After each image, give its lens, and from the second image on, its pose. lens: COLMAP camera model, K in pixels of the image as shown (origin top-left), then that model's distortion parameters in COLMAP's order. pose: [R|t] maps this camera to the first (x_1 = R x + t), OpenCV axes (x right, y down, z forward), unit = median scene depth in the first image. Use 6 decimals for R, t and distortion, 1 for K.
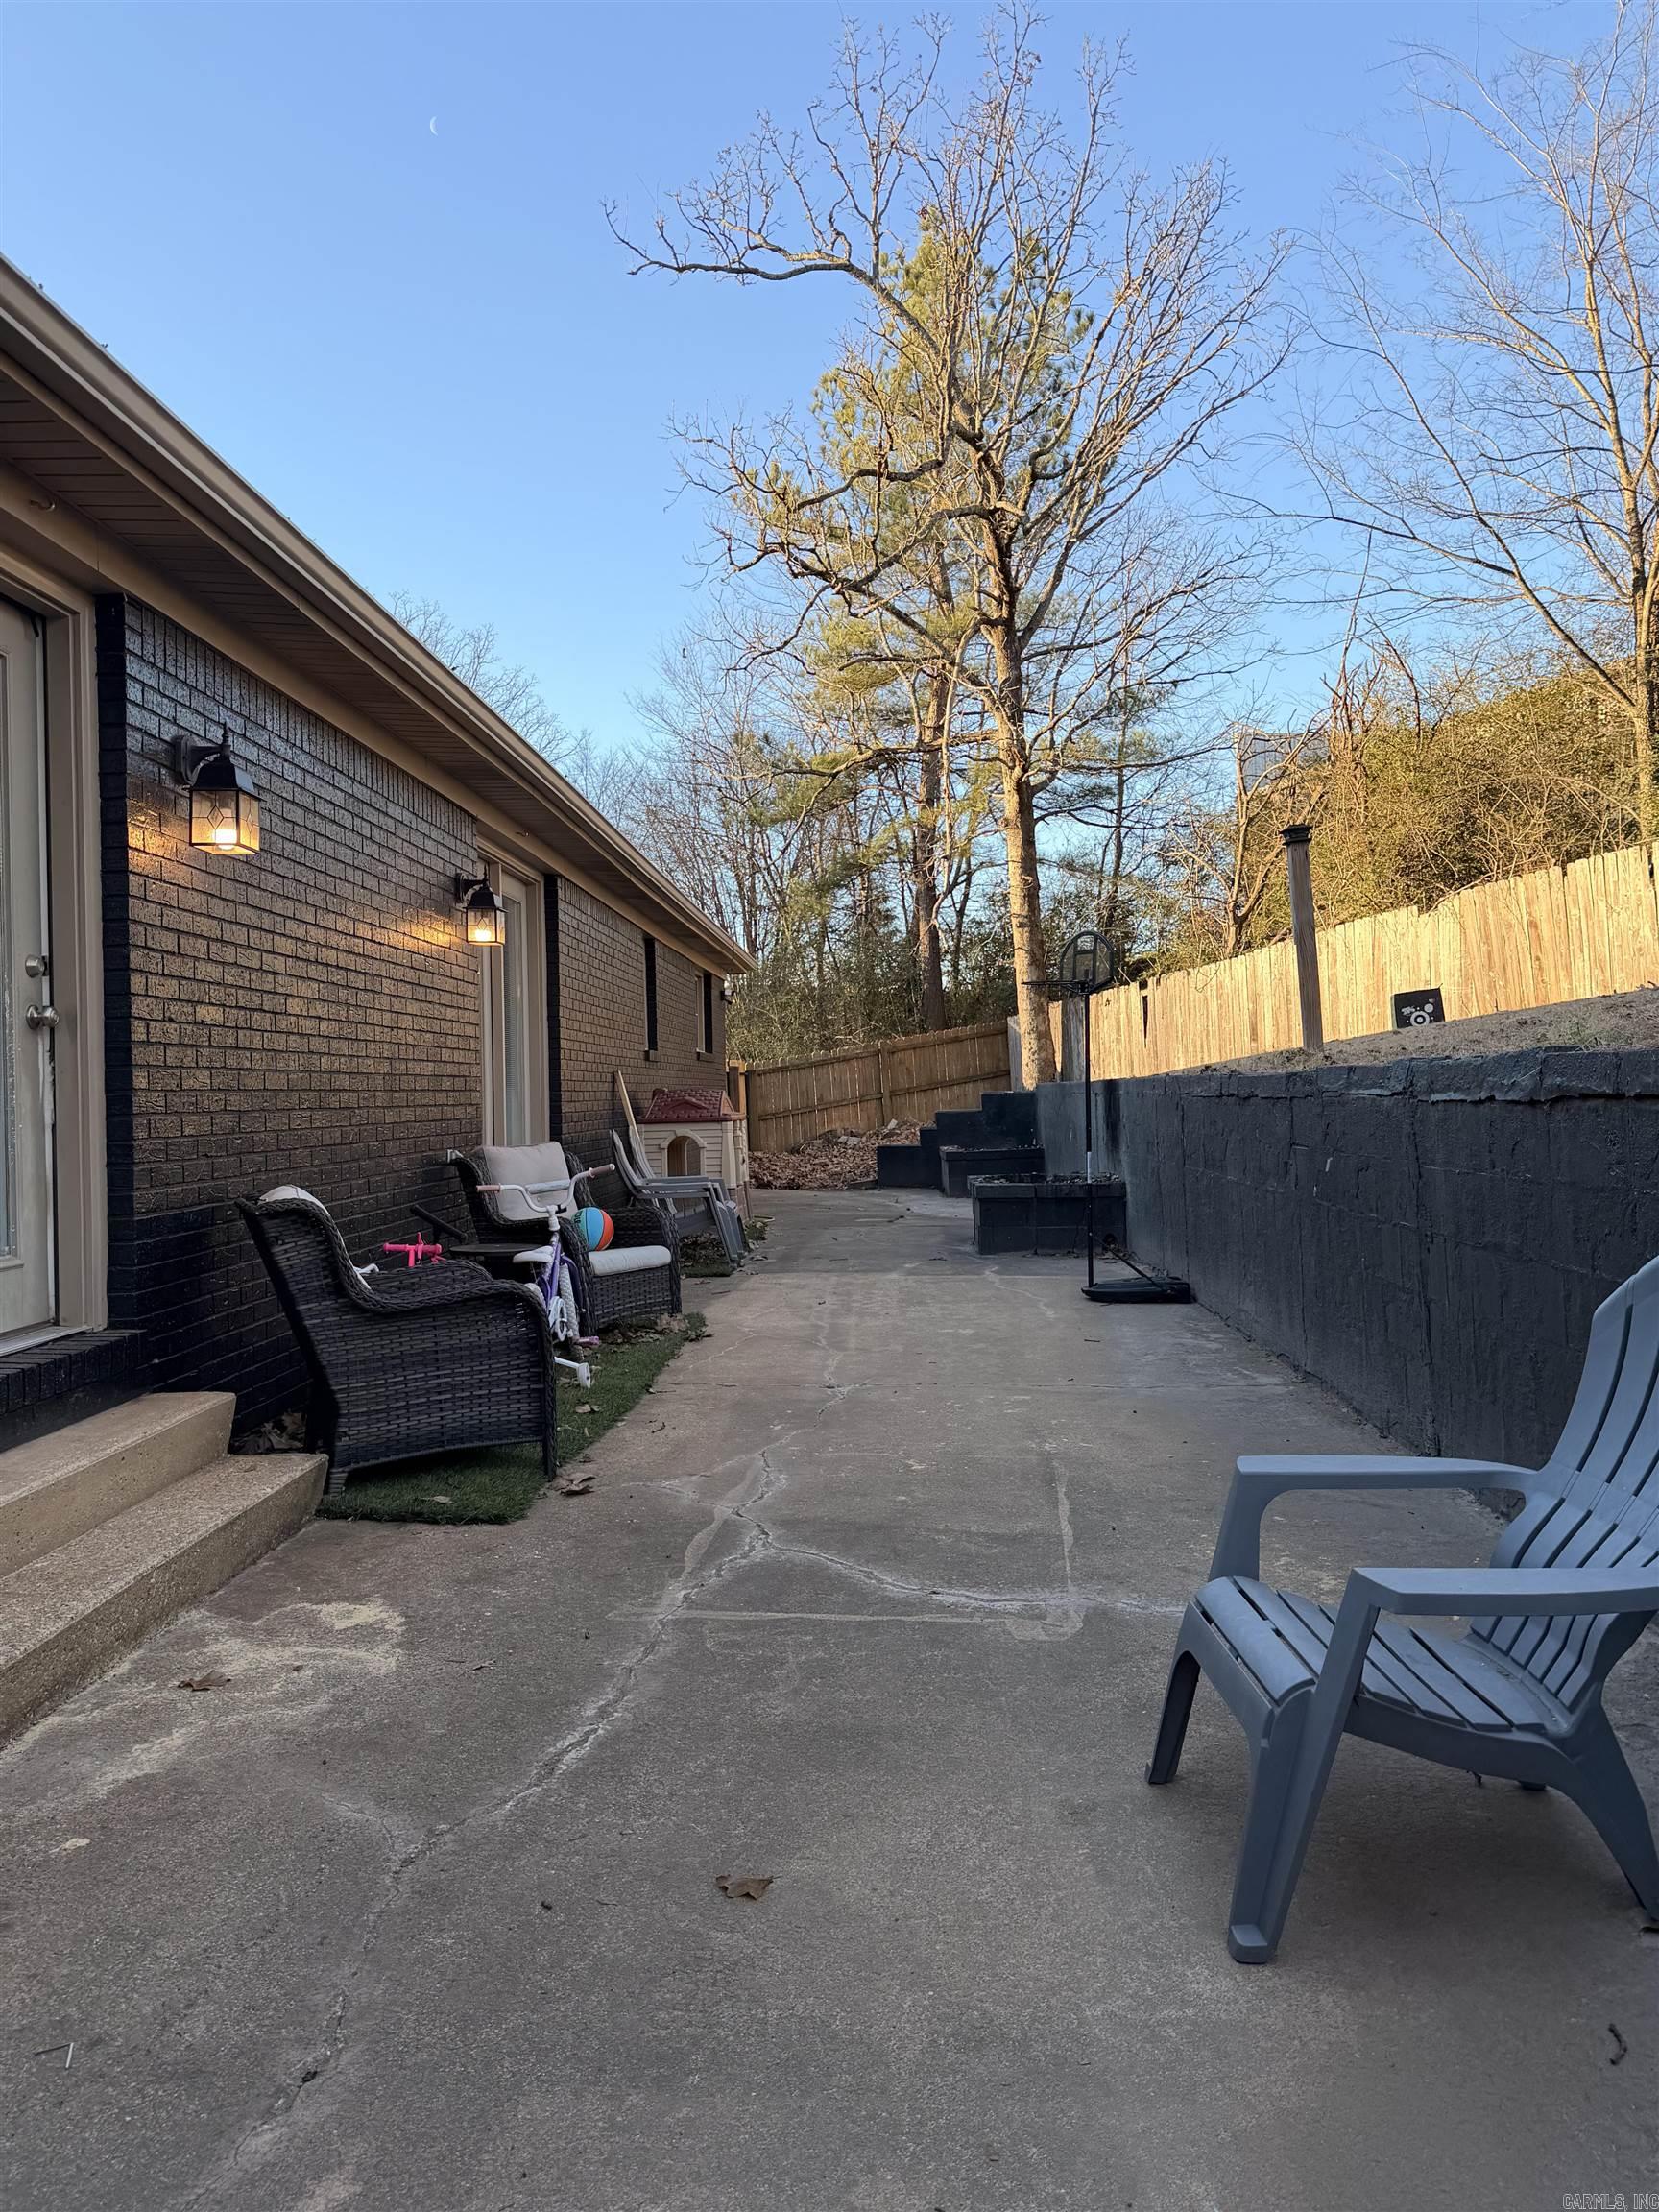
lens RADIAL K [[1548.0, 0, 826.5], [0, 1548.0, 1102.3], [0, 0, 1]] dist [0.051721, -0.059835]
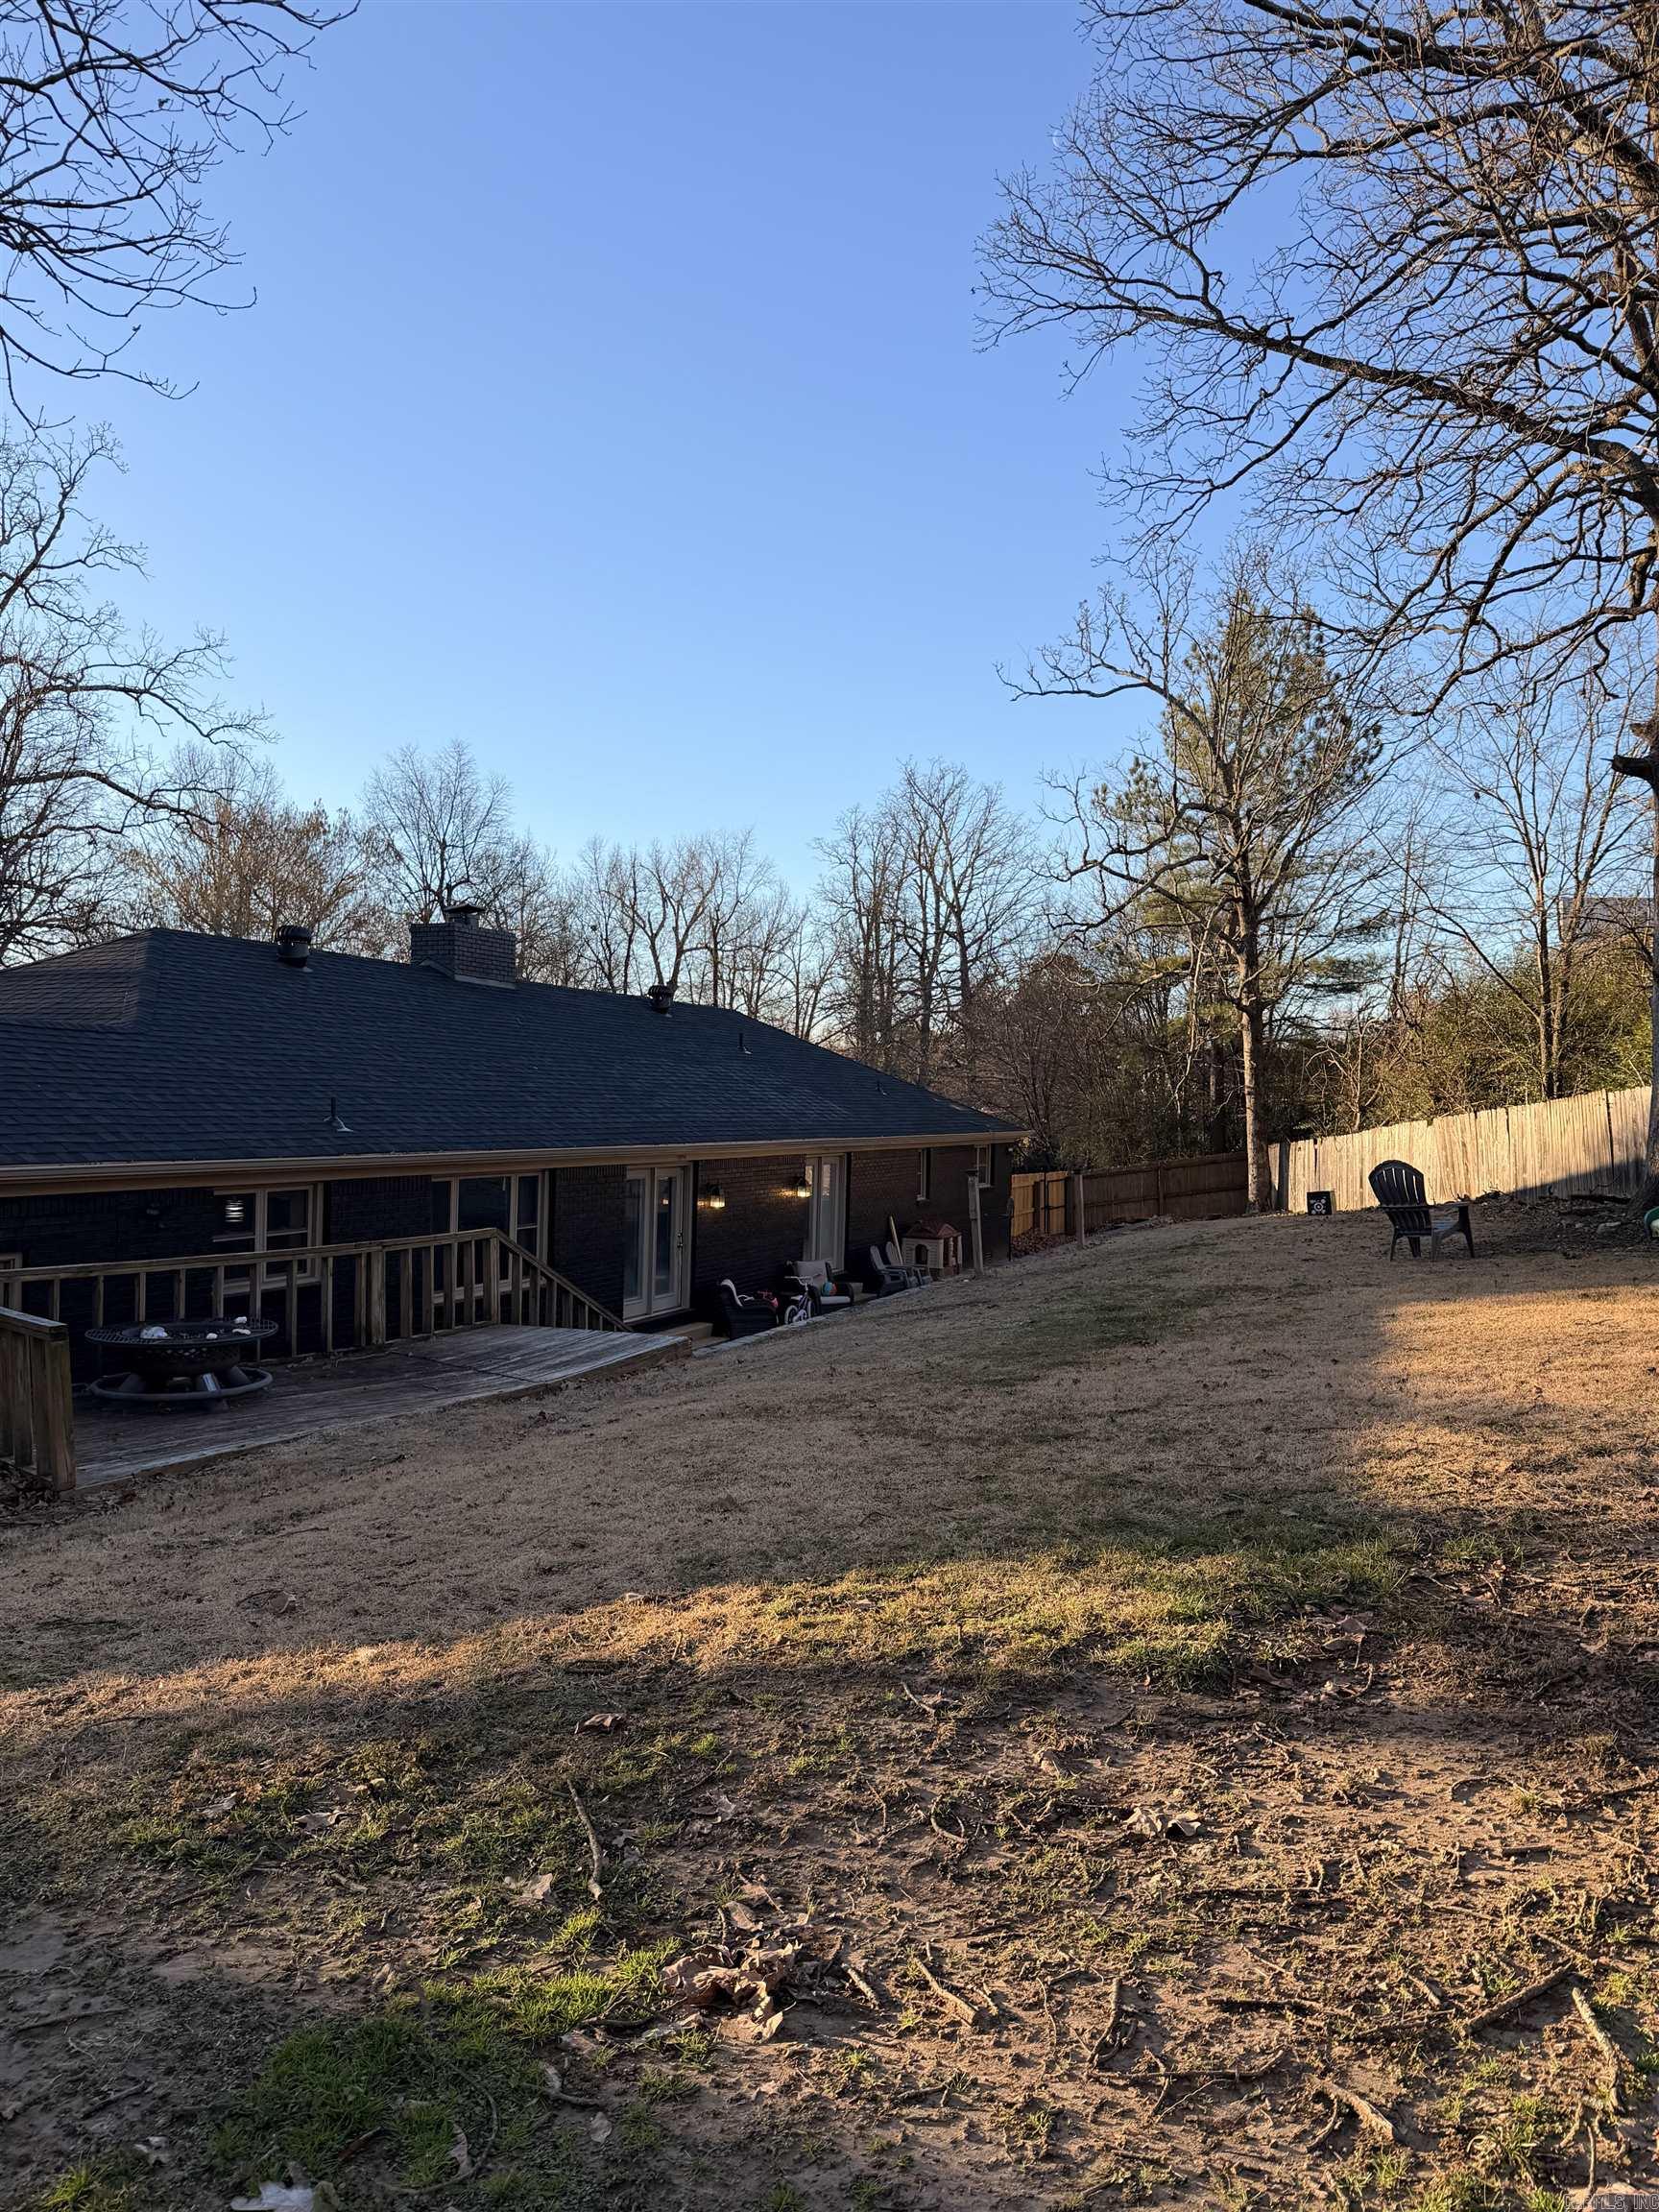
lens RADIAL K [[1548.0, 0, 830.5], [0, 1548.0, 1106.5], [0, 0, 1]] dist [0.051721, -0.059835]
pose [[0.933026, 0.044349, -0.357066, 0.296742], [-0.044475, 0.998980, 0.007865, -0.098417], [0.357050, 0.008542, 0.934046, -0.601835]]
